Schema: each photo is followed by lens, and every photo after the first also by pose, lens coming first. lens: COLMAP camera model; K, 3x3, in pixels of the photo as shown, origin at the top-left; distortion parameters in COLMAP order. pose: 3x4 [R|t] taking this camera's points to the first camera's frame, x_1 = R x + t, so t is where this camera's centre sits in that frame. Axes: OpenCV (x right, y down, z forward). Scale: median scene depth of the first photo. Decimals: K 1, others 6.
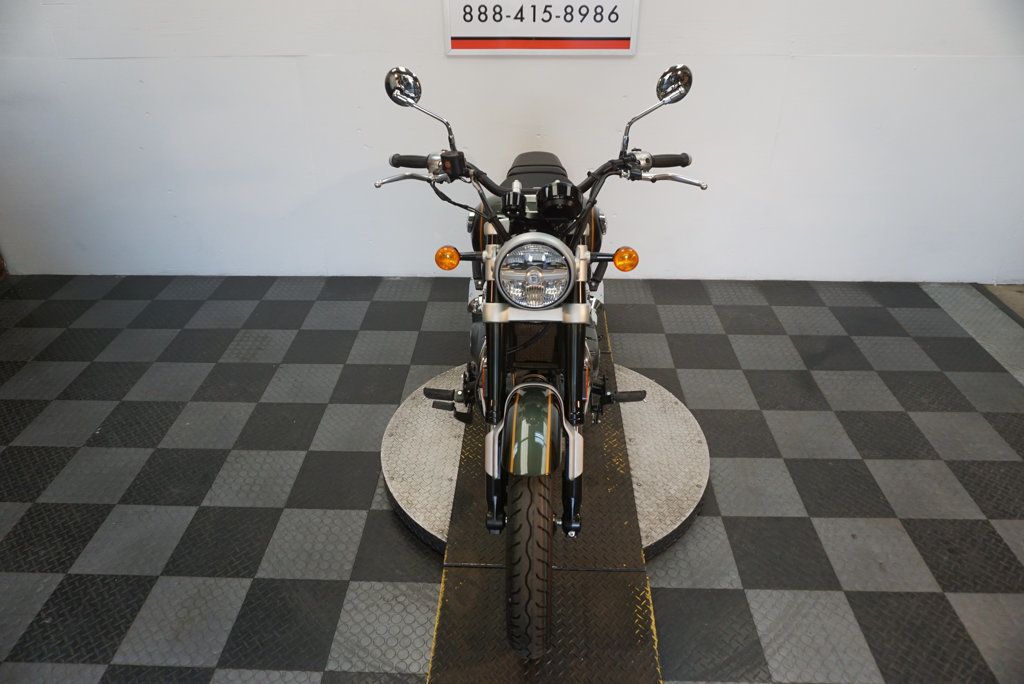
lens RADIAL K [[684.7, 0, 510.7], [0, 684.7, 337.7], [0, 0, 1]] dist [-0.043913, 0.032248]
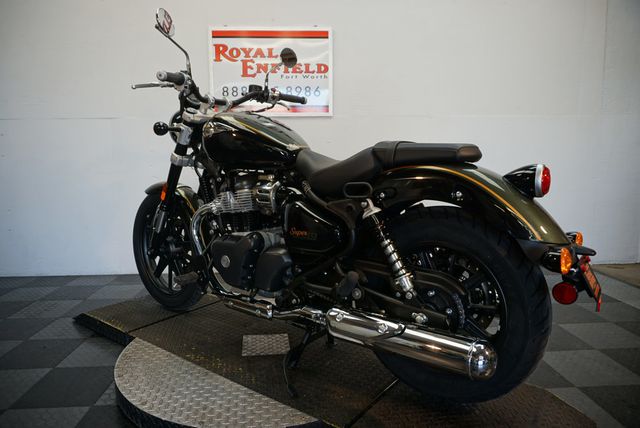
lens RADIAL K [[427.9, 0, 316.7], [0, 427.9, 212.9], [0, 0, 1]] dist [-0.043913, 0.032248]
pose [[0.996709, -0.015156, 0.079633, 0.083702], [0.046170, 0.913600, -0.403985, 0.244166], [-0.066630, 0.406332, 0.911293, 0.249300]]
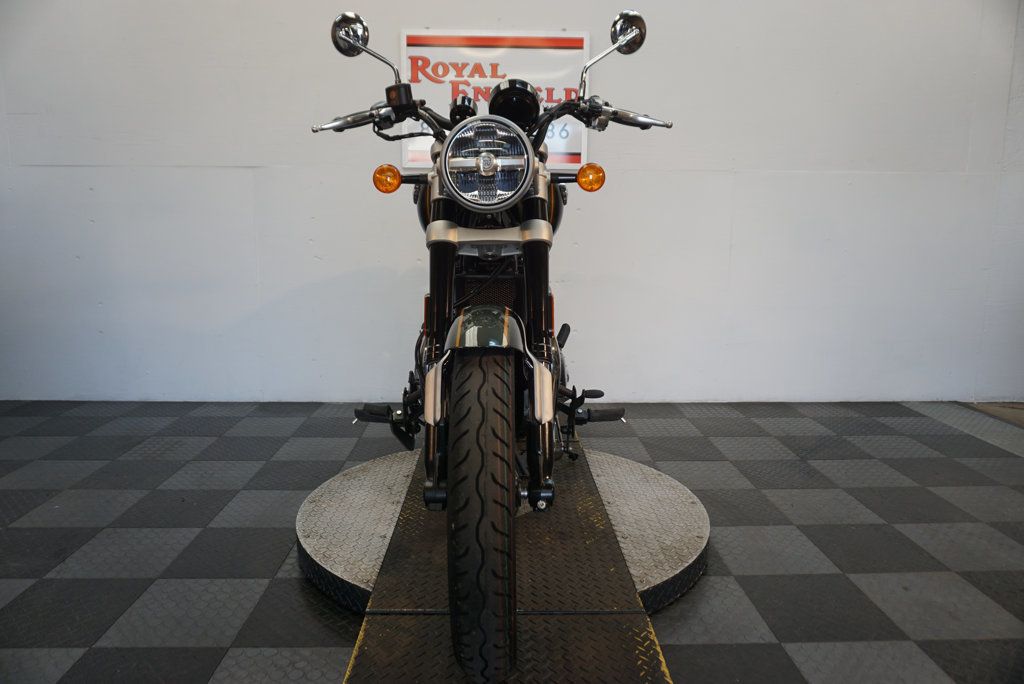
lens RADIAL K [[684.7, 0, 509.1], [0, 684.7, 338.6], [0, 0, 1]] dist [-0.043913, 0.032248]
pose [[0.998385, 0.002511, 0.056750, 0.009153], [0.018924, 0.927254, -0.373954, 0.275255], [-0.053561, 0.374424, 0.925709, 0.181760]]
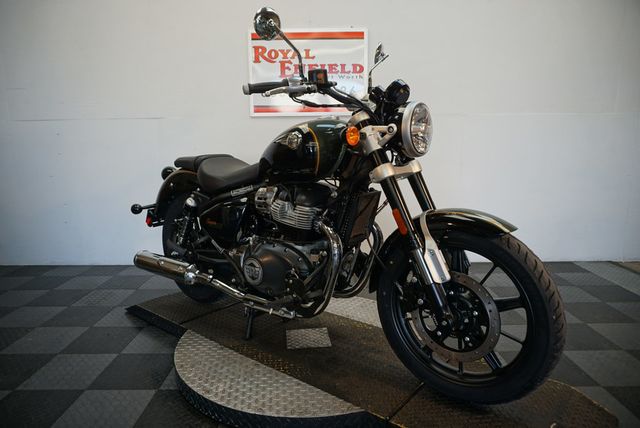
lens RADIAL K [[427.9, 0, 317.6], [0, 427.9, 212.8], [0, 0, 1]] dist [-0.043913, 0.032248]
pose [[0.999745, -0.009336, 0.020578, 0.054273], [0.016307, 0.928504, -0.370965, 0.229990], [-0.015643, 0.371205, 0.928419, 0.186093]]
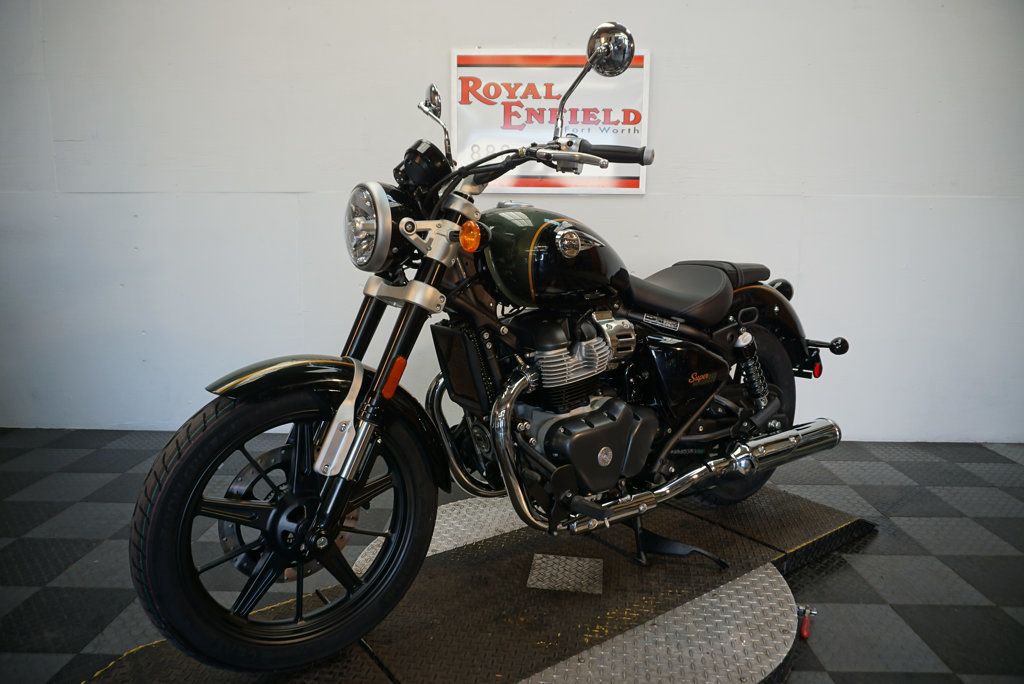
lens RADIAL K [[684.7, 0, 508.8], [0, 684.7, 339.9], [0, 0, 1]] dist [-0.043913, 0.032248]
pose [[0.999930, 0.010732, 0.004975, -0.020776], [-0.008093, 0.927412, -0.373954, 0.193894], [-0.008627, 0.373887, 0.927434, 0.219069]]
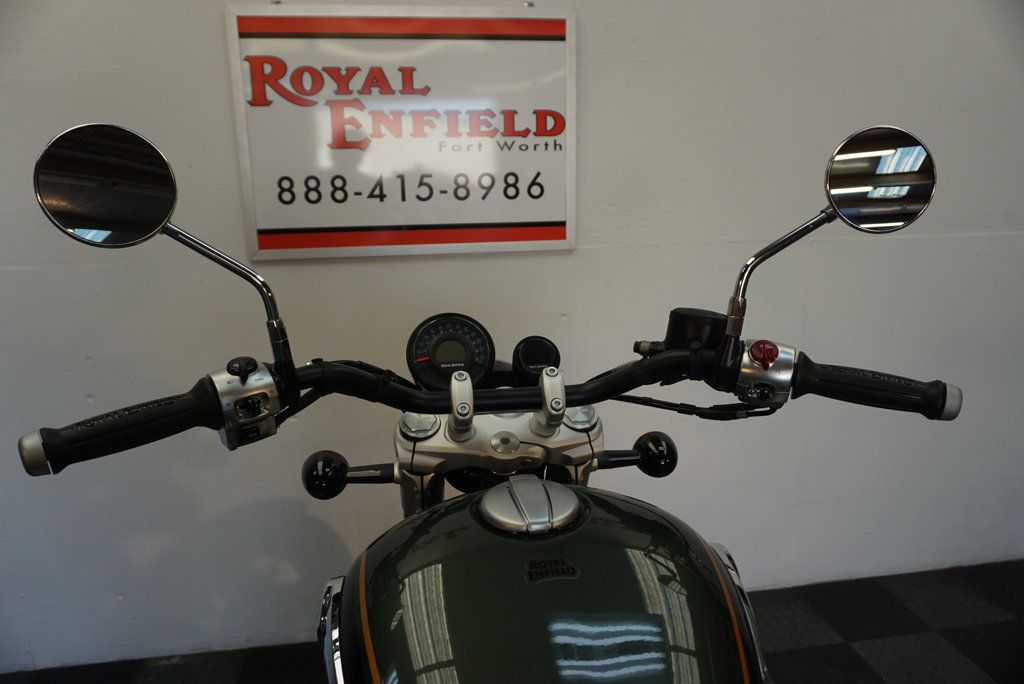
lens RADIAL K [[684.7, 0, 503.5], [0, 684.7, 339.8], [0, 0, 1]] dist [-0.043913, 0.032248]
pose [[0.984958, -0.053840, 0.164192, 0.021021], [0.103732, 0.944182, -0.312664, -0.203642], [-0.138194, 0.324993, 0.935565, 0.608461]]
